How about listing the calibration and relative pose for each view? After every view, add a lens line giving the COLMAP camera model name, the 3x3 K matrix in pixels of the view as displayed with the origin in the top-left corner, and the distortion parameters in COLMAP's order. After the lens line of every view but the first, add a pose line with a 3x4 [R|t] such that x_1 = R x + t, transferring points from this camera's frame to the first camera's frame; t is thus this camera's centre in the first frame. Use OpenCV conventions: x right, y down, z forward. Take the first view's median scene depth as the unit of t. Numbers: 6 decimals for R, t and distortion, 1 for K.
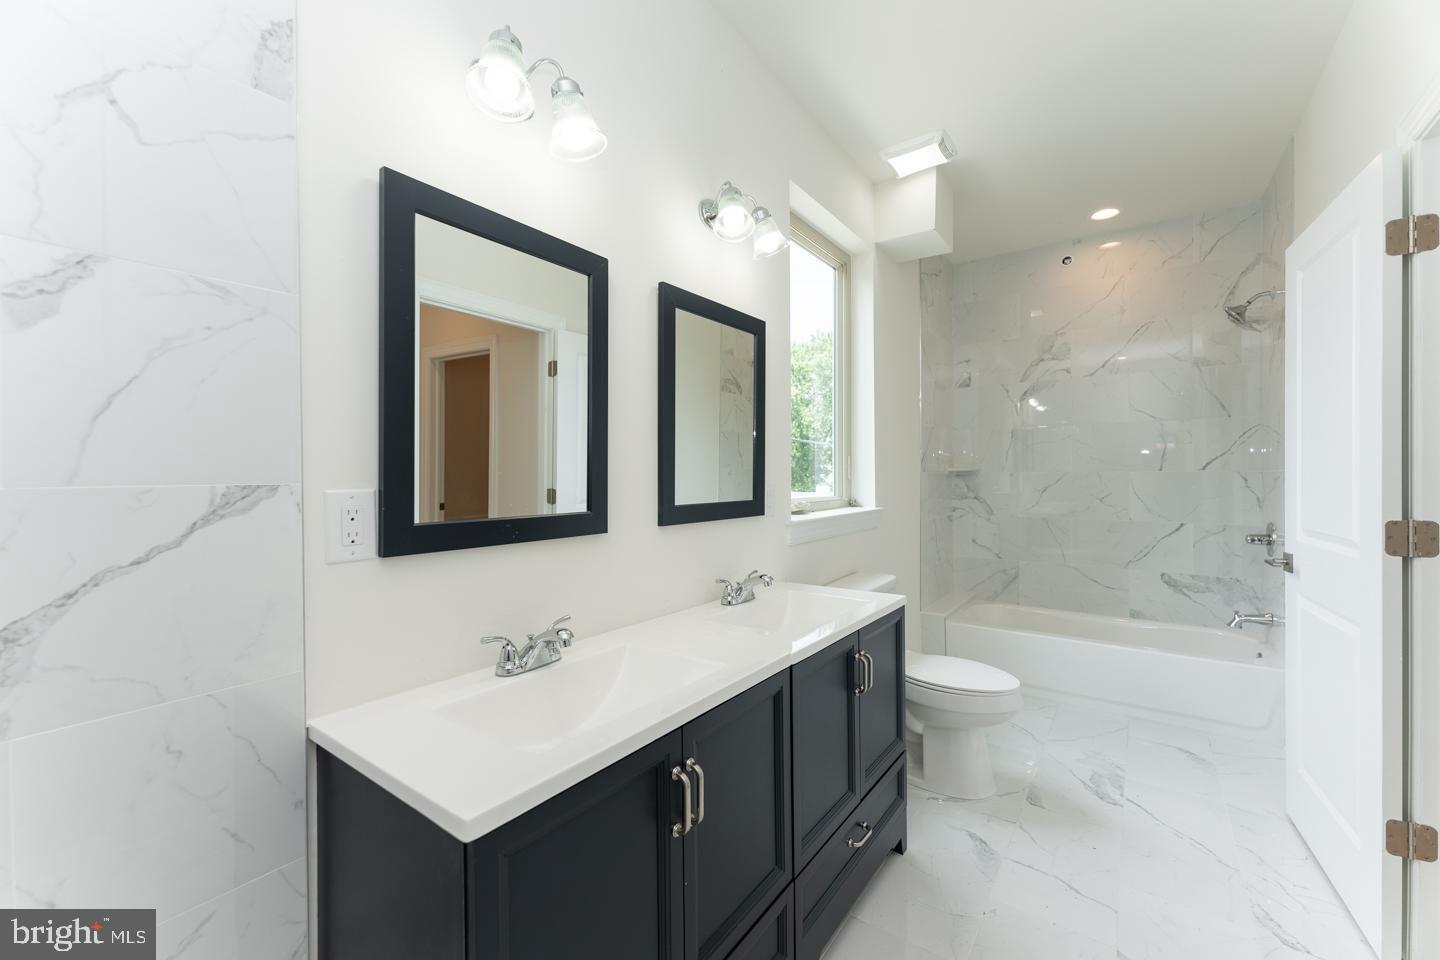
lens RADIAL K [[582.5, 0, 707.4], [0, 582.5, 476.6], [0, 0, 1]] dist [0.002139, -0.000883]
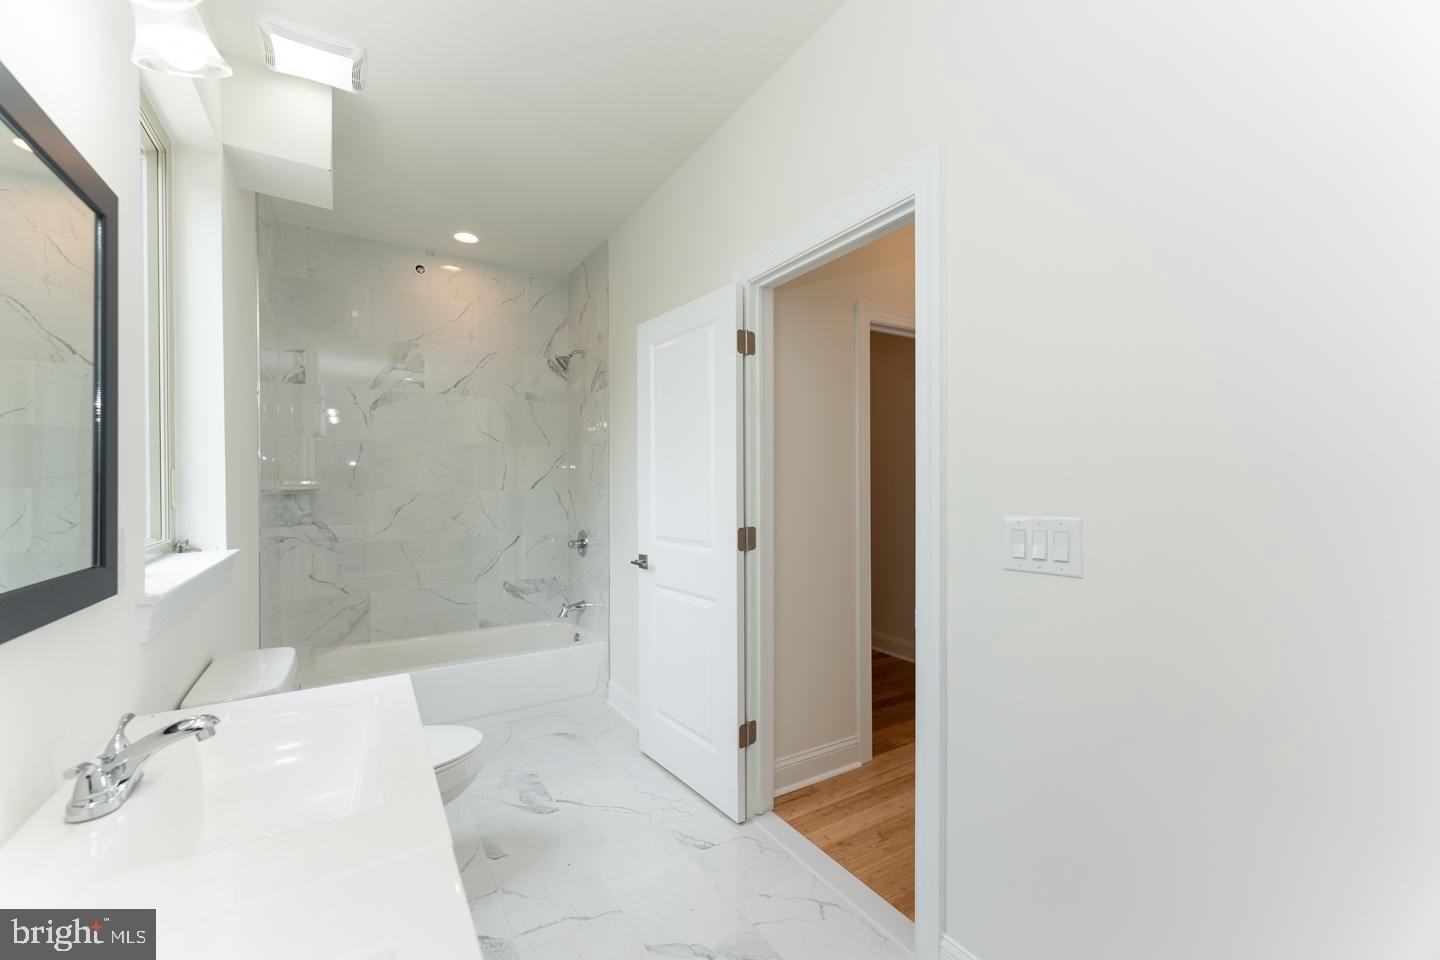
lens RADIAL K [[582.5, 0, 720.4], [0, 582.5, 488.0], [0, 0, 1]] dist [0.002139, -0.000883]
pose [[0.353774, -0.003332, 0.935325, -0.110974], [0.004654, 0.999988, 0.001802, -0.013057], [-0.935319, 0.003716, 0.353785, 0.222255]]
